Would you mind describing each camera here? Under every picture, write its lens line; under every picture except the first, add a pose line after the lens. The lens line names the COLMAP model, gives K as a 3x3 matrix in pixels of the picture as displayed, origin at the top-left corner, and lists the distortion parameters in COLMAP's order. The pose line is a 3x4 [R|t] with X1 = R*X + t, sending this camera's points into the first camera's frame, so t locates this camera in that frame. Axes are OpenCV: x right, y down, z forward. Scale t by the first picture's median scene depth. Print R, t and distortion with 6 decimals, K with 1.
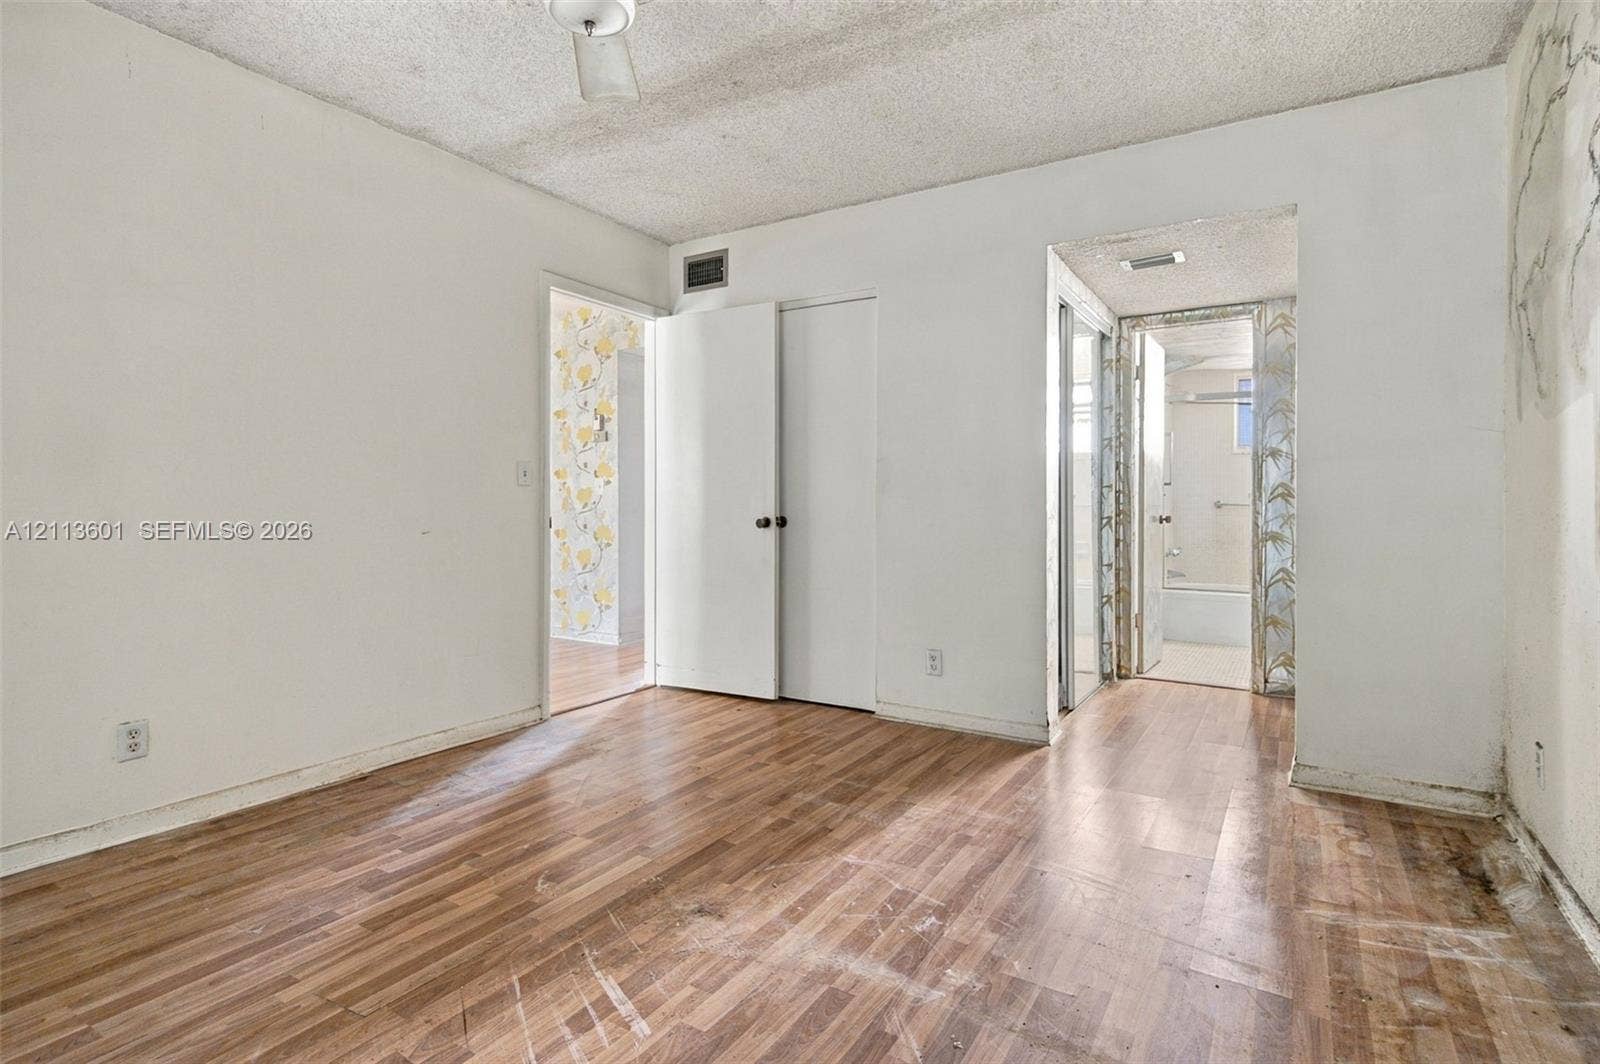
lens RADIAL K [[810.2, 0, 798.6], [0, 810.2, 517.5], [0, 0, 1]] dist [0.020671, -0.006357]
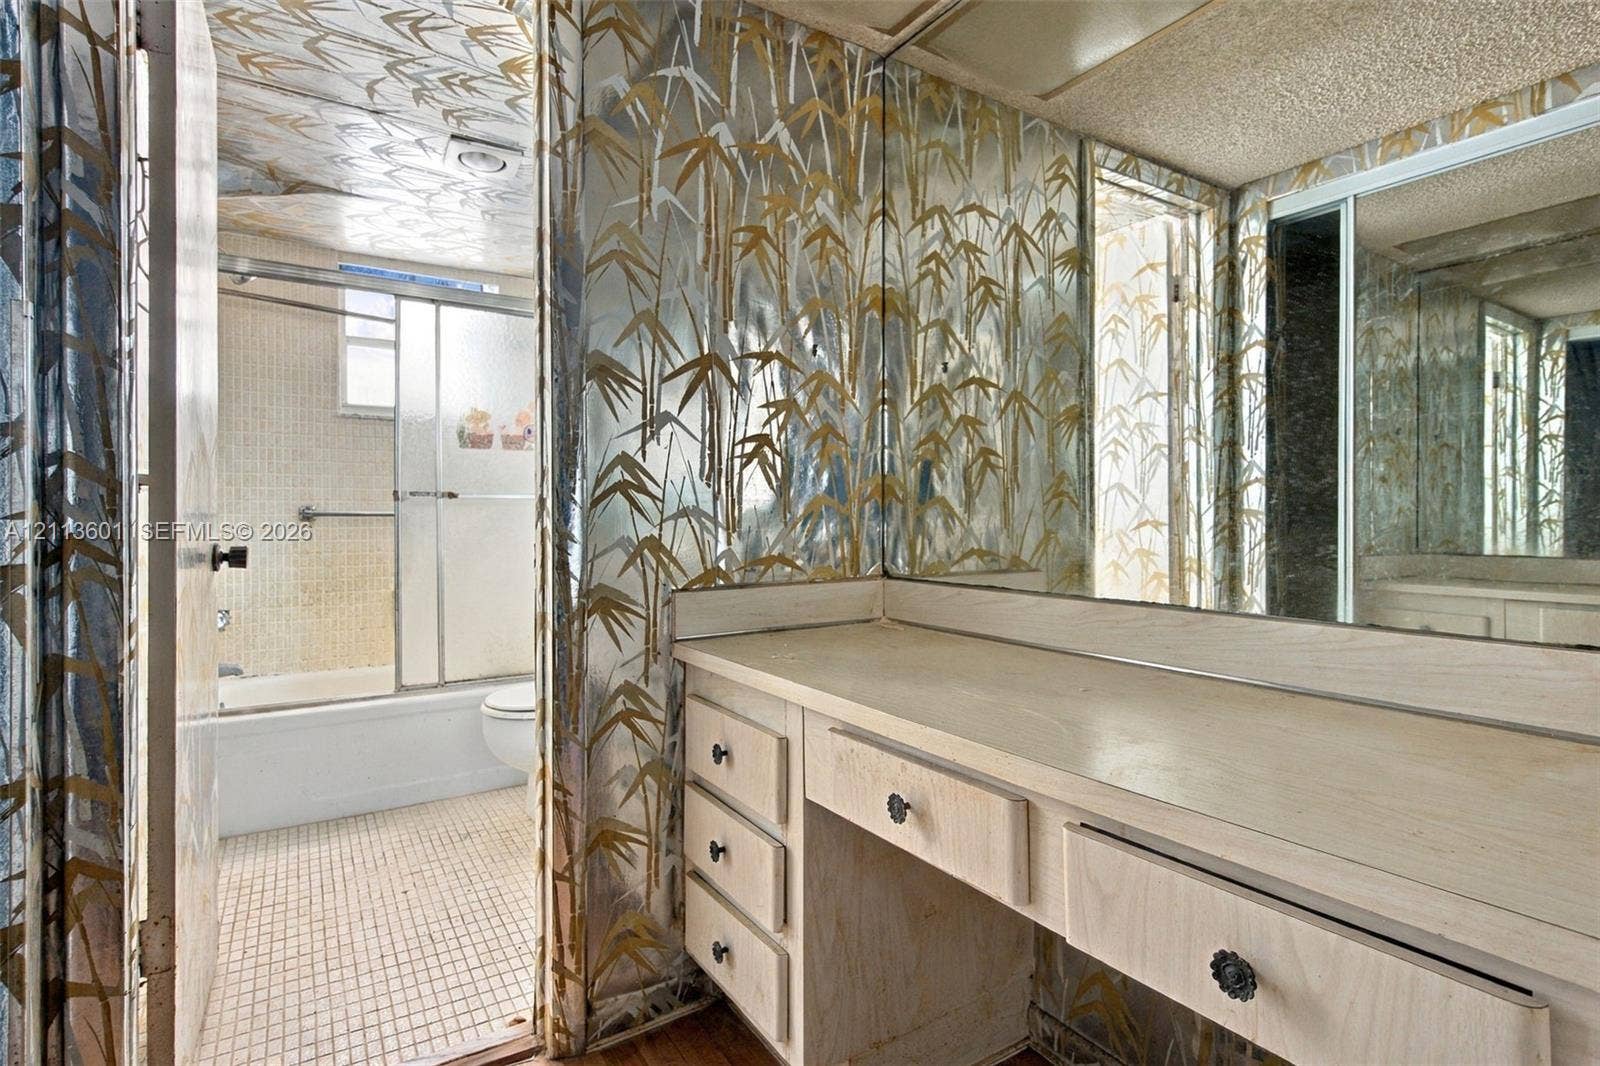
lens RADIAL K [[810.2, 0, 799.9], [0, 810.2, 520.8], [0, 0, 1]] dist [0.020671, -0.006357]
pose [[0.435875, -0.013600, 0.899904, 0.280475], [0.016812, 0.999834, 0.006968, -0.012682], [-0.899850, 0.012092, 0.436031, 0.718499]]
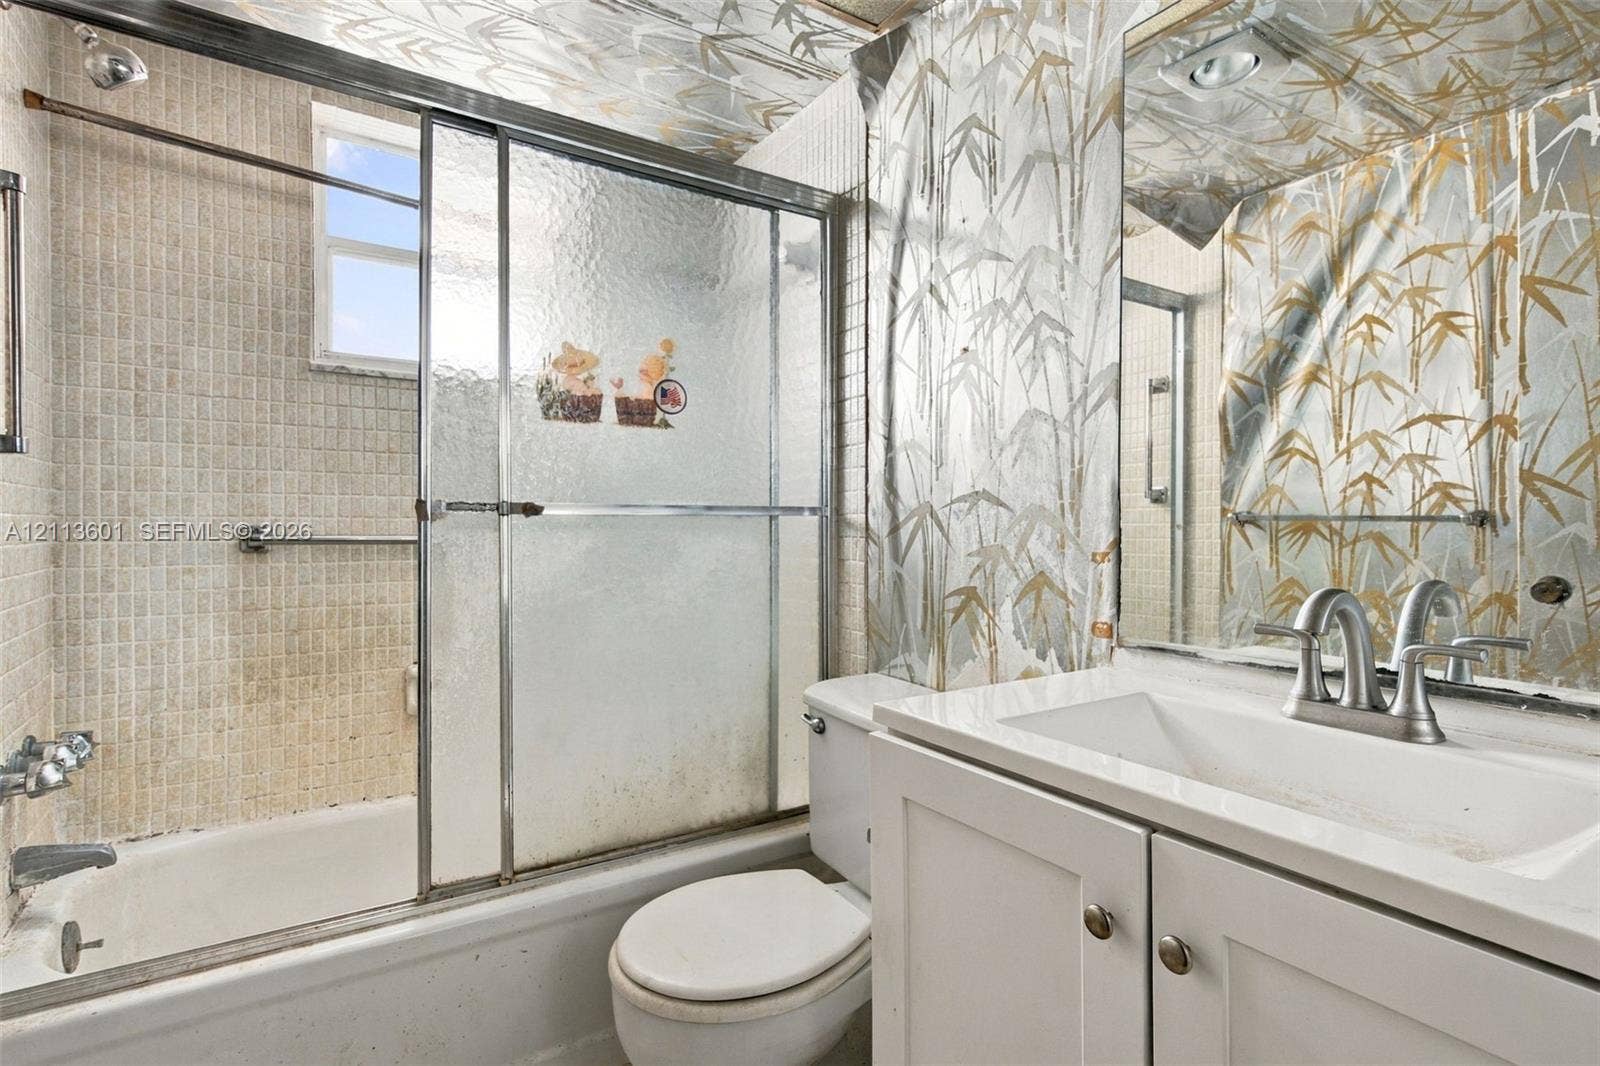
lens RADIAL K [[810.2, 0, 804.7], [0, 810.2, 529.1], [0, 0, 1]] dist [0.020671, -0.006357]
pose [[0.424002, -0.010701, 0.905598, 0.377915], [0.013328, 0.999896, 0.005575, -0.018716], [-0.905563, 0.009705, 0.424100, 0.853159]]
